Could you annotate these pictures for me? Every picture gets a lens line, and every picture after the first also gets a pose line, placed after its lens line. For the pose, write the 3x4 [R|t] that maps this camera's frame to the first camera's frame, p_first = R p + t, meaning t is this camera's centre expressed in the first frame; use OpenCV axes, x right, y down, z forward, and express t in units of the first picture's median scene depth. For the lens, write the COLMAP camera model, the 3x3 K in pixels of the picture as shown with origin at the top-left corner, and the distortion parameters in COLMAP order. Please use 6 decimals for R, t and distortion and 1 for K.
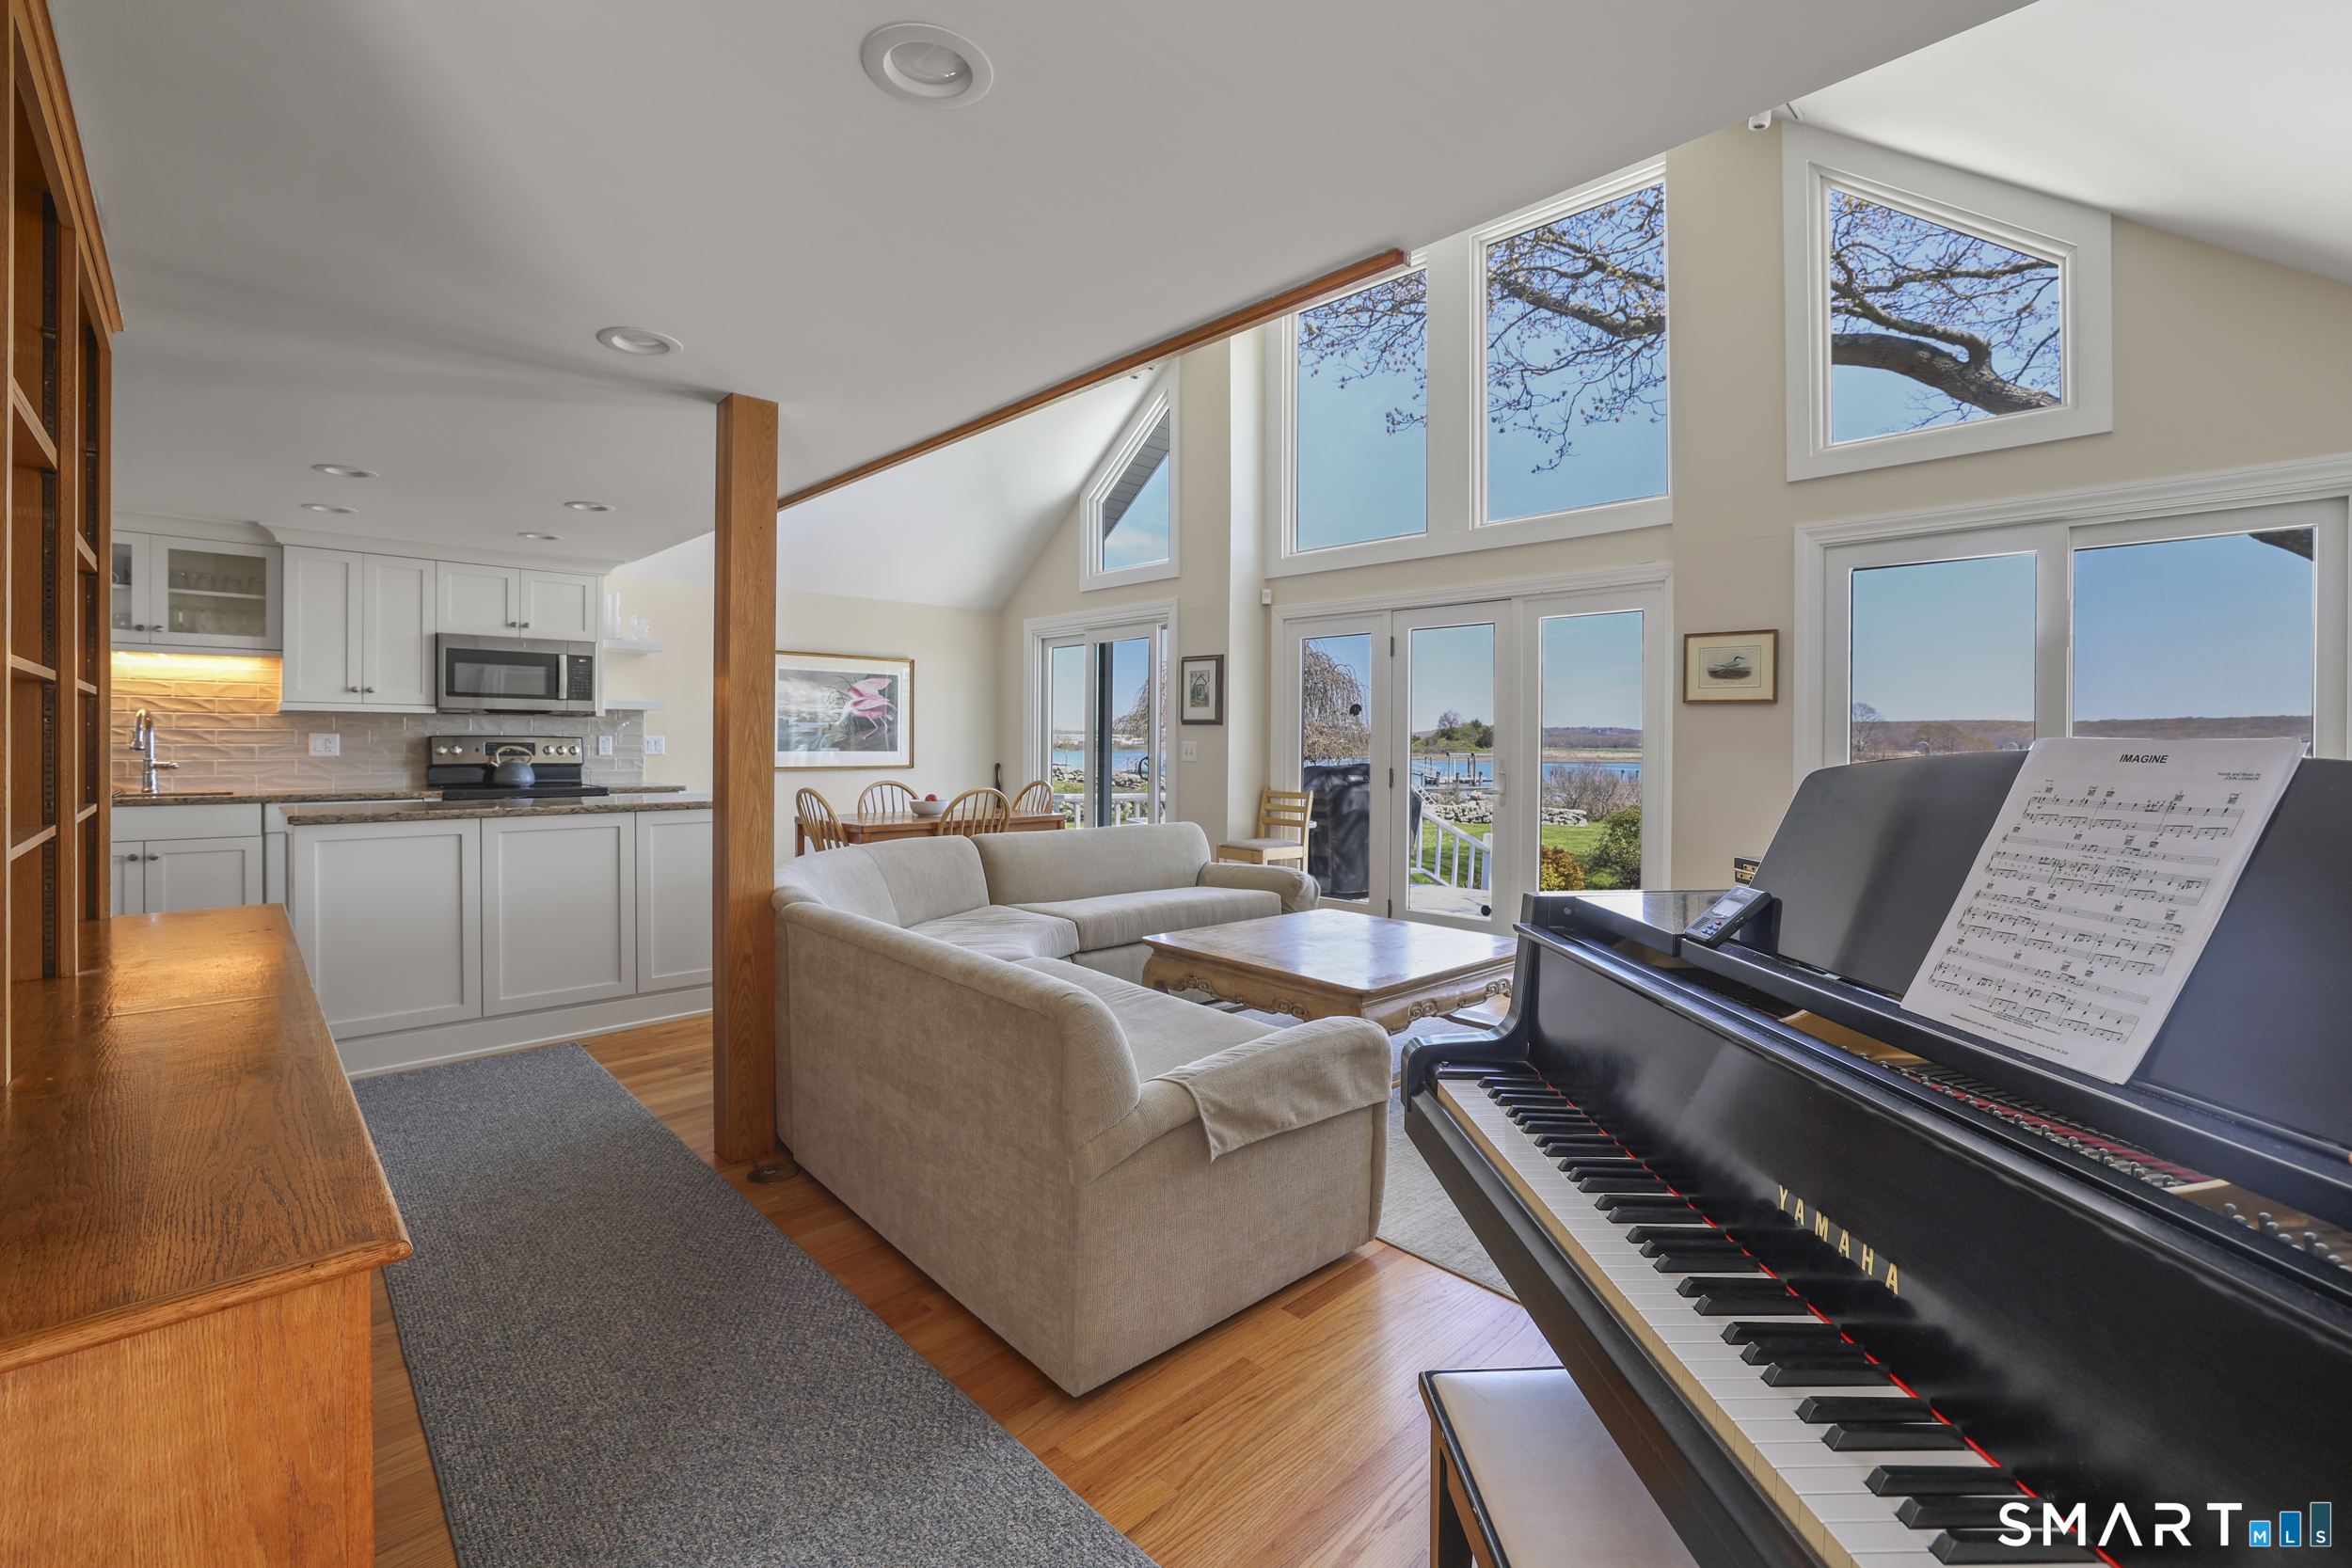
lens RADIAL K [[1018.1, 0, 1204.8], [0, 1018.1, 751.4], [0, 0, 1]] dist [-0.042942, 0.013883]
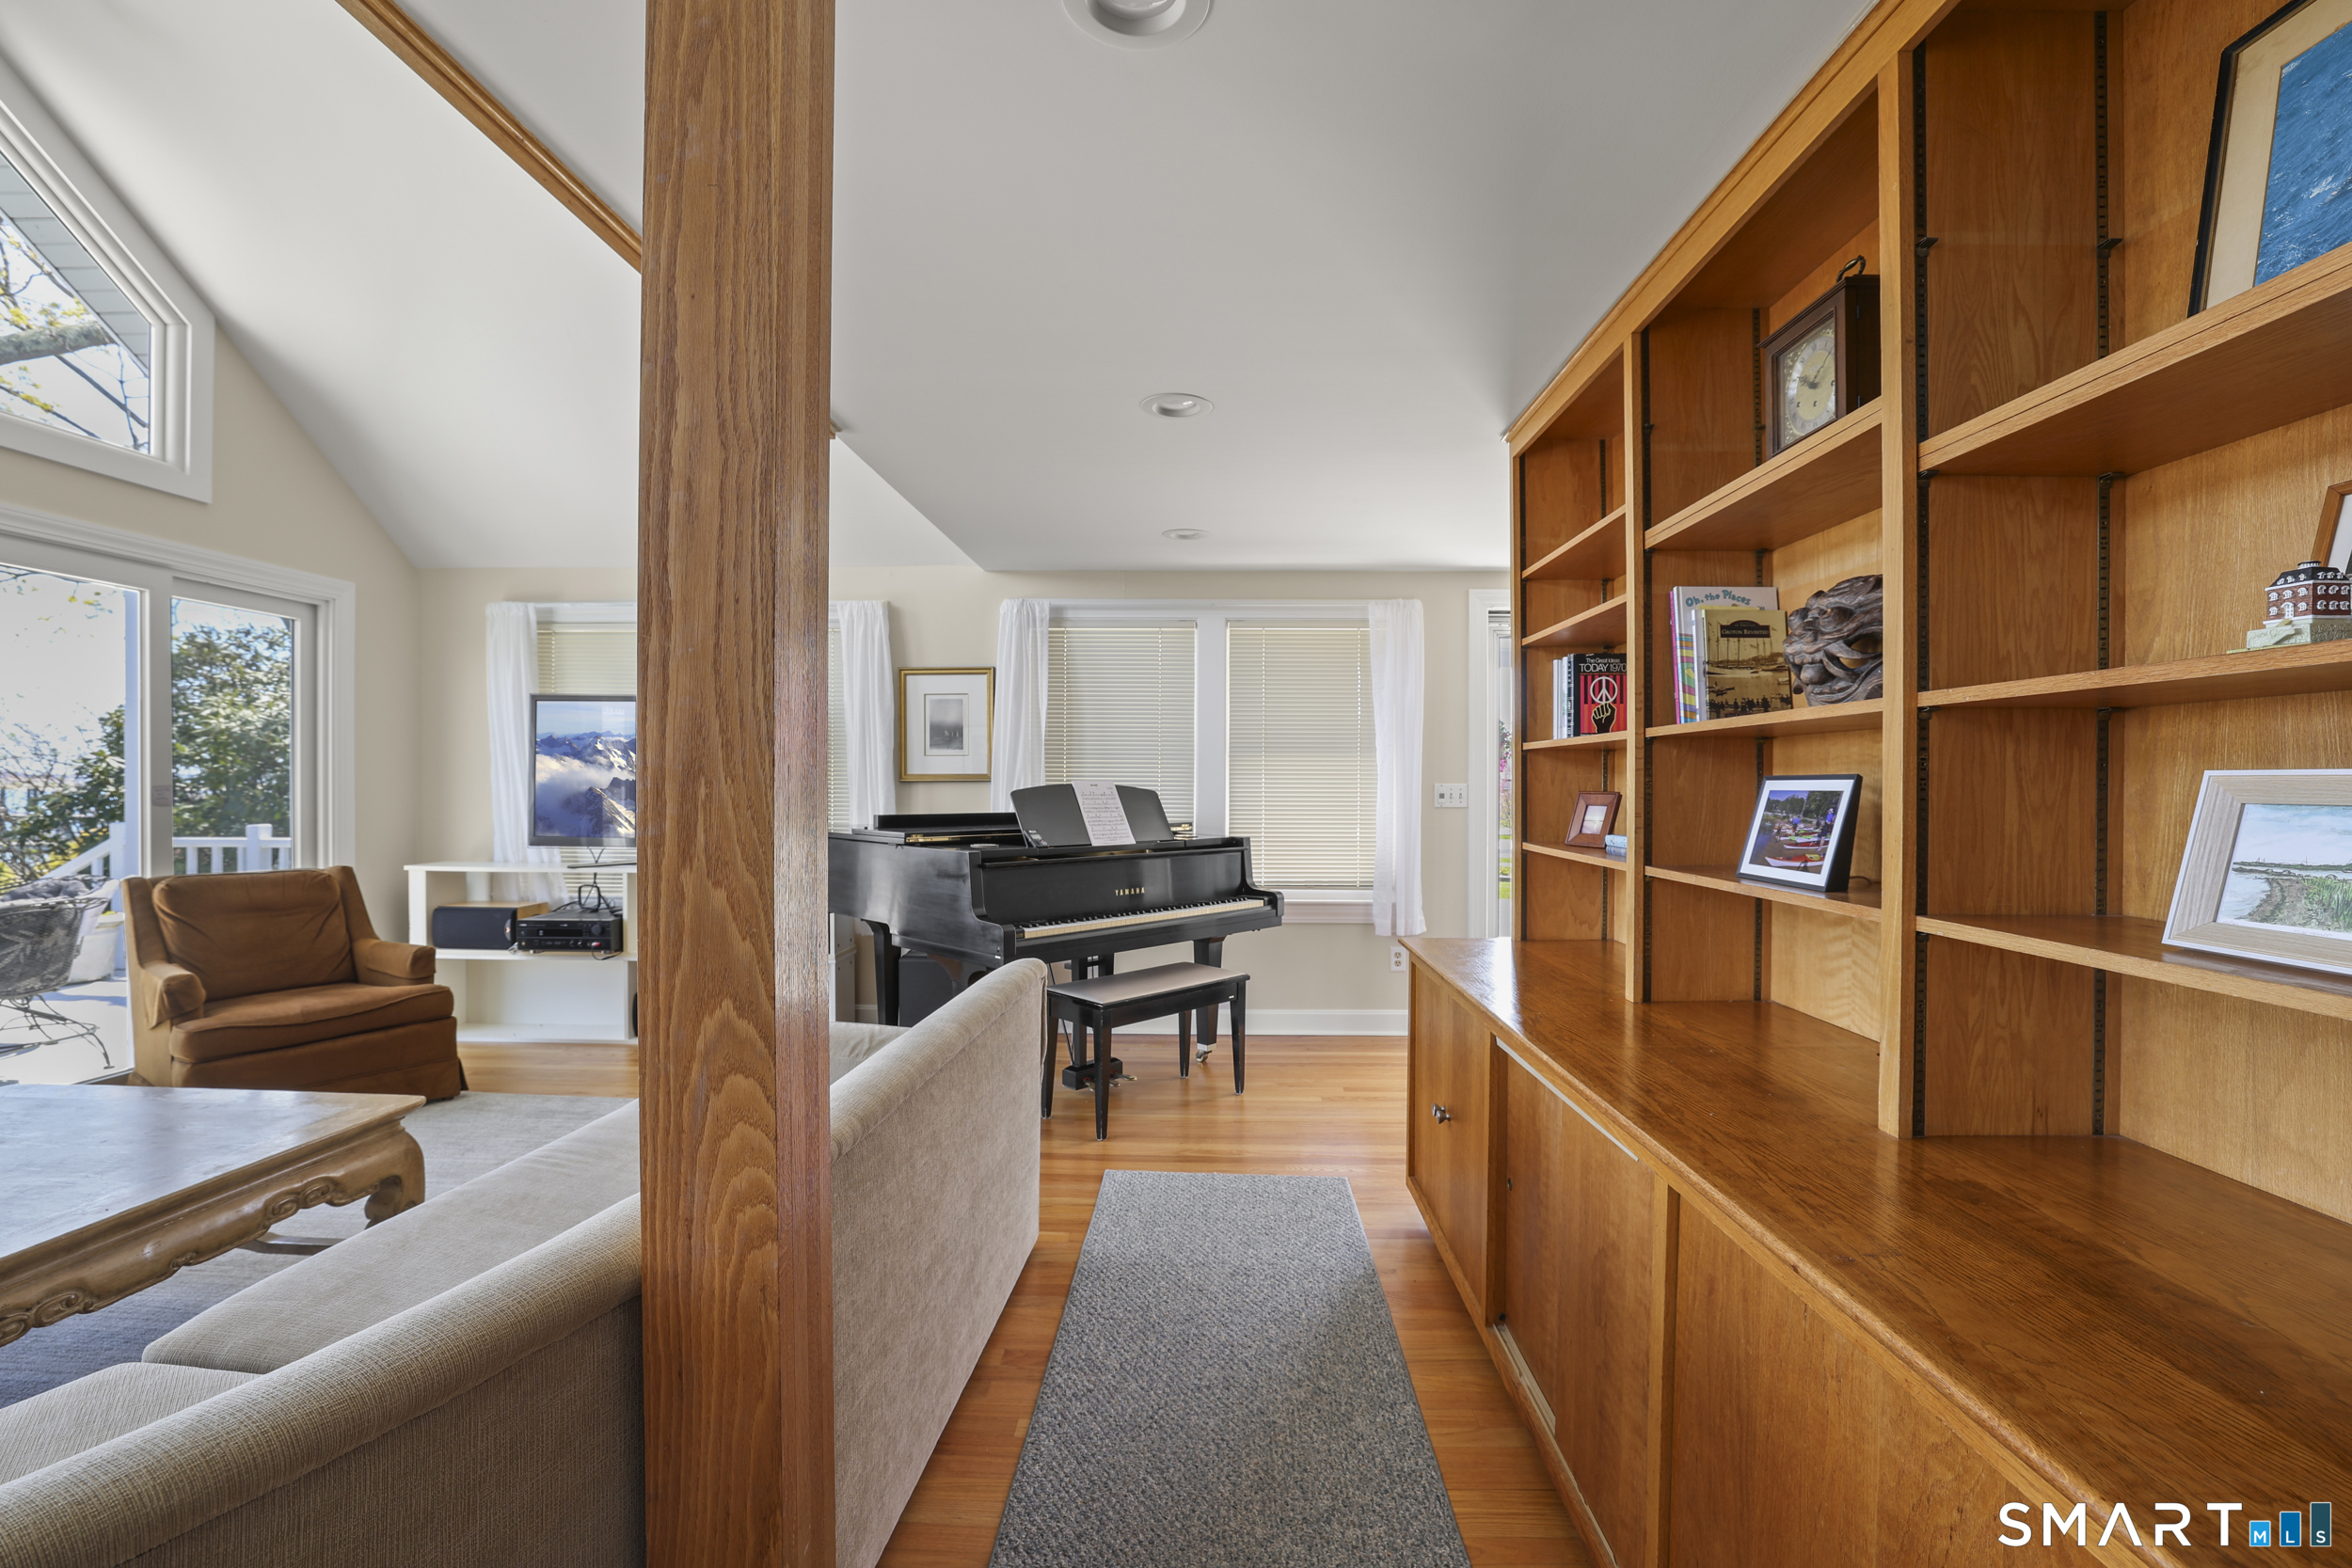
lens RADIAL K [[1018.1, 0, 1170.0], [0, 1018.1, 785.3], [0, 0, 1]] dist [-0.042942, 0.013883]
pose [[-0.686427, -0.010728, 0.727120, -0.436121], [-0.003733, 0.999930, 0.011229, -0.007957], [-0.727189, 0.004993, -0.686419, 0.612184]]
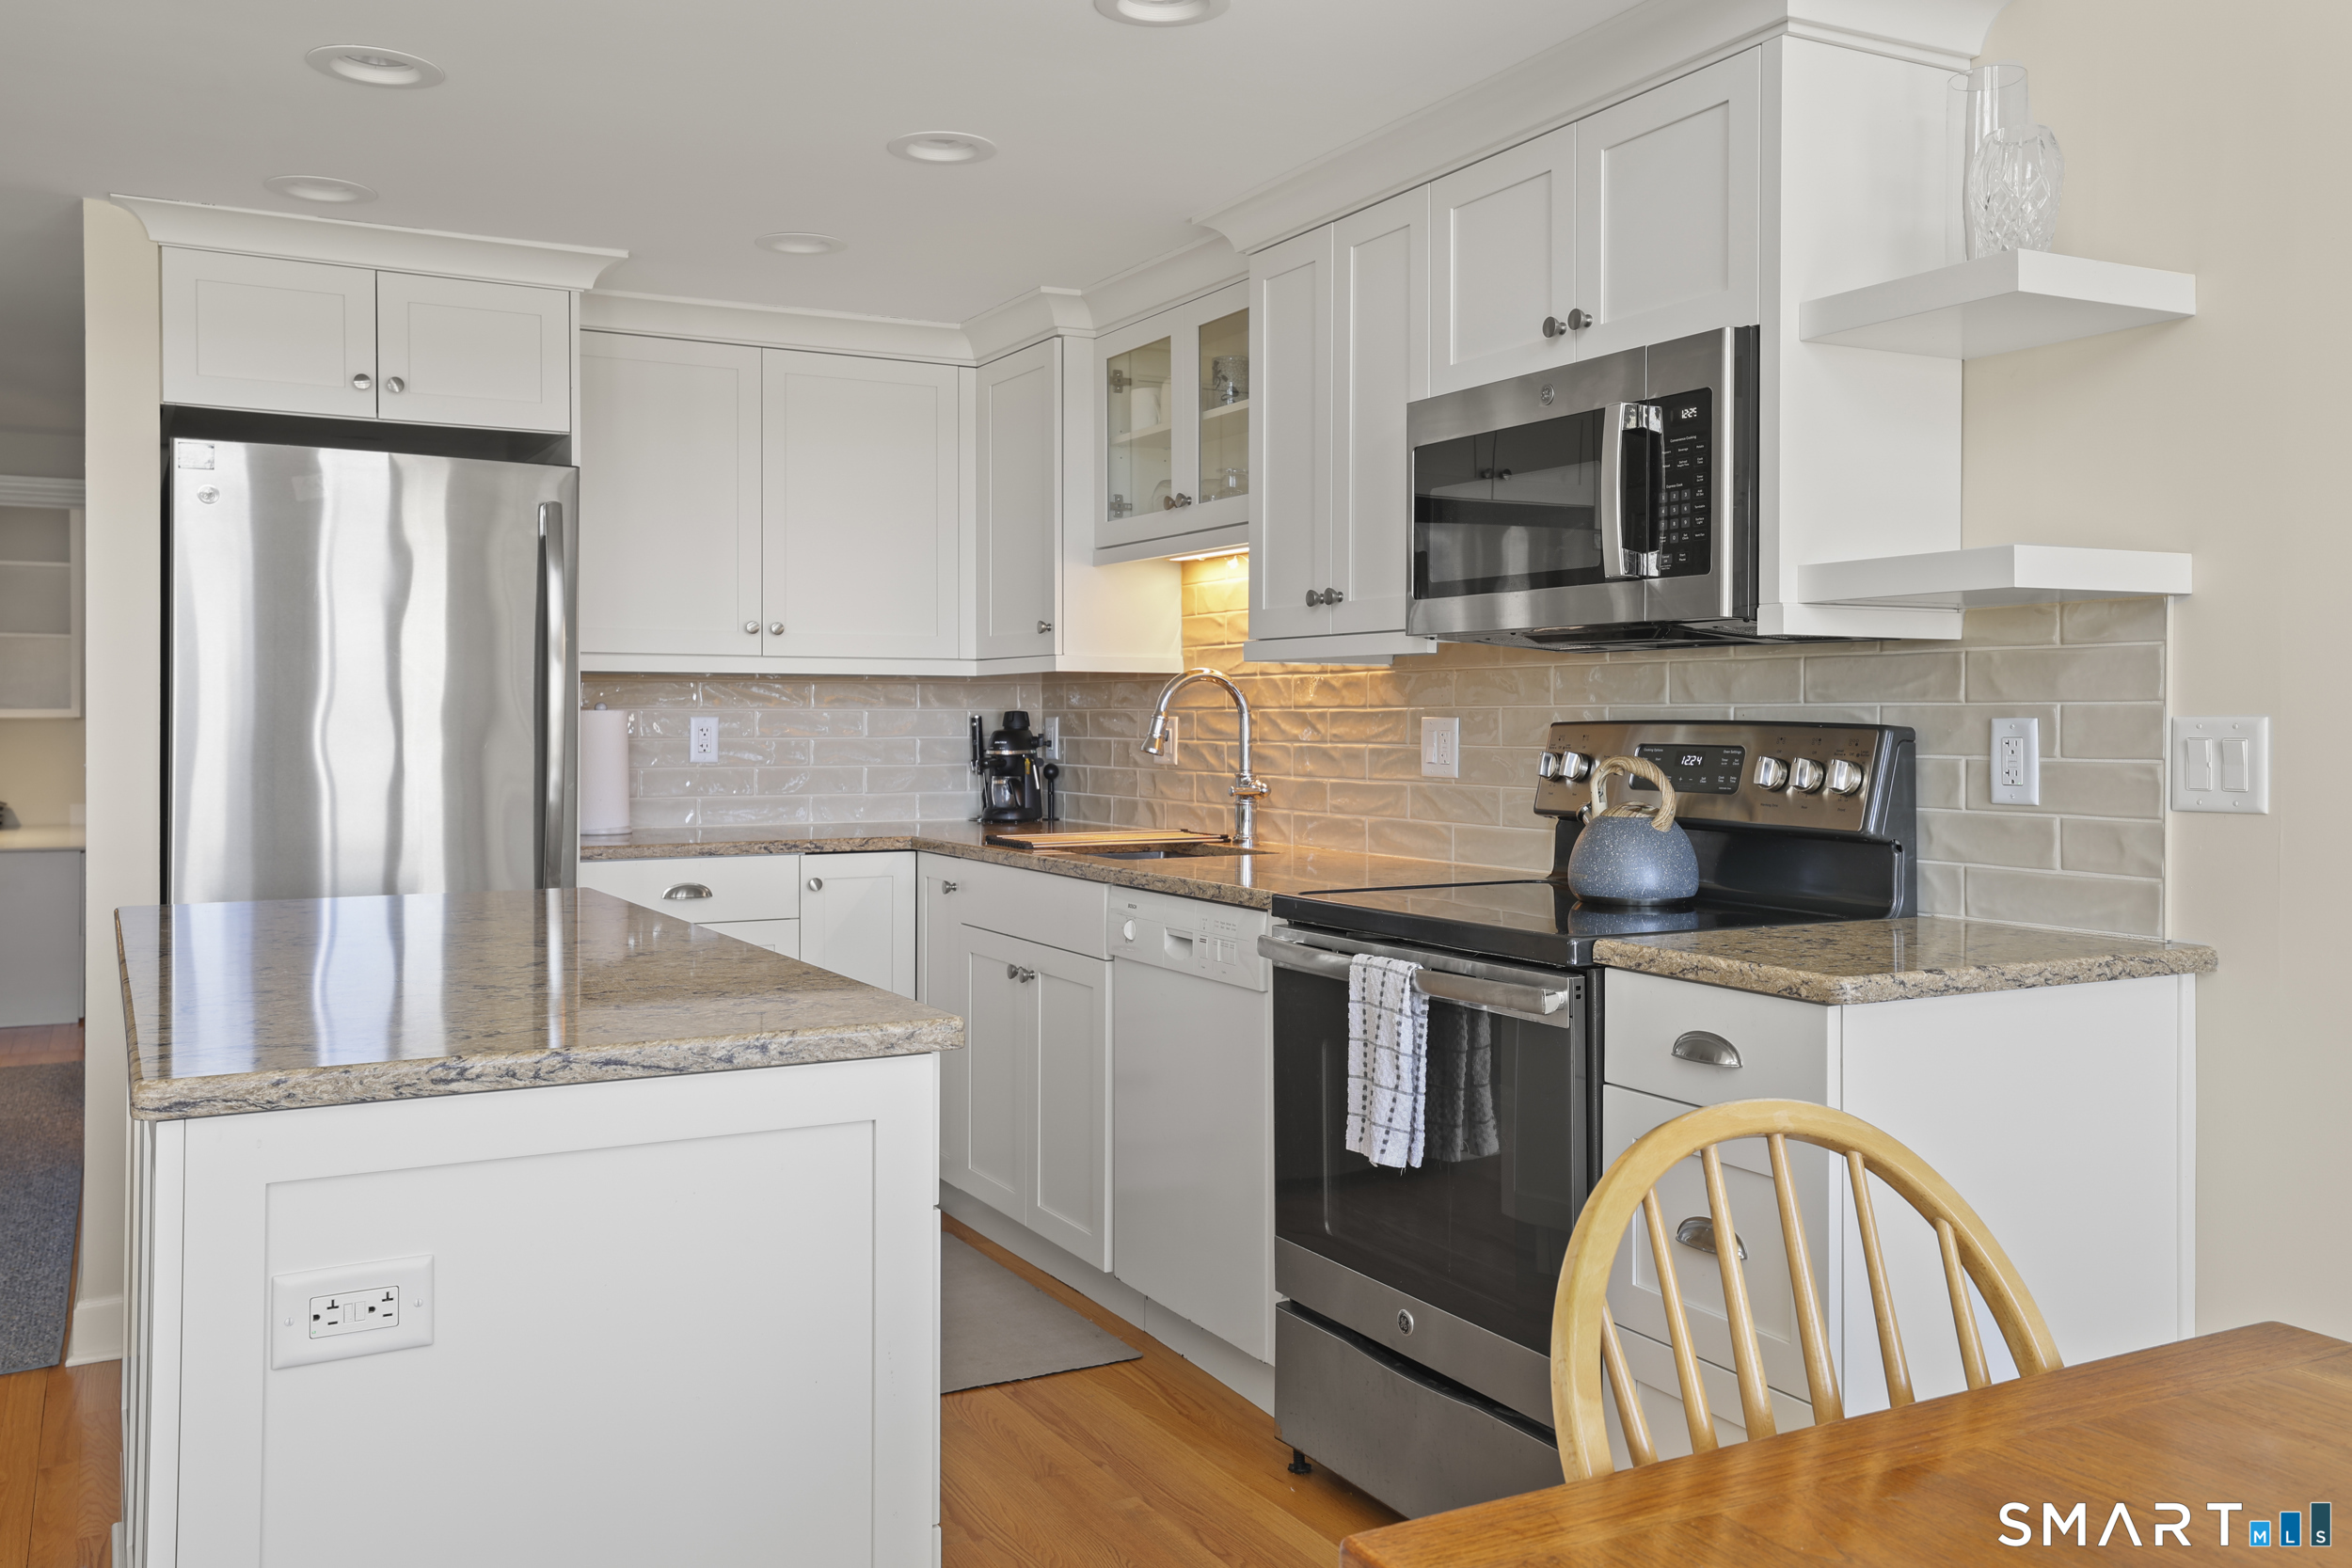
lens RADIAL K [[1995.6, 0, 1178.2], [0, 1995.6, 716.7], [0, 0, 1]] dist [0.036339, -0.002995]
pose [[-0.288874, -0.006660, -0.957344, -0.121974], [-0.010445, 0.999938, -0.003805, -0.013563], [0.957310, 0.008900, -0.288926, 1.055365]]
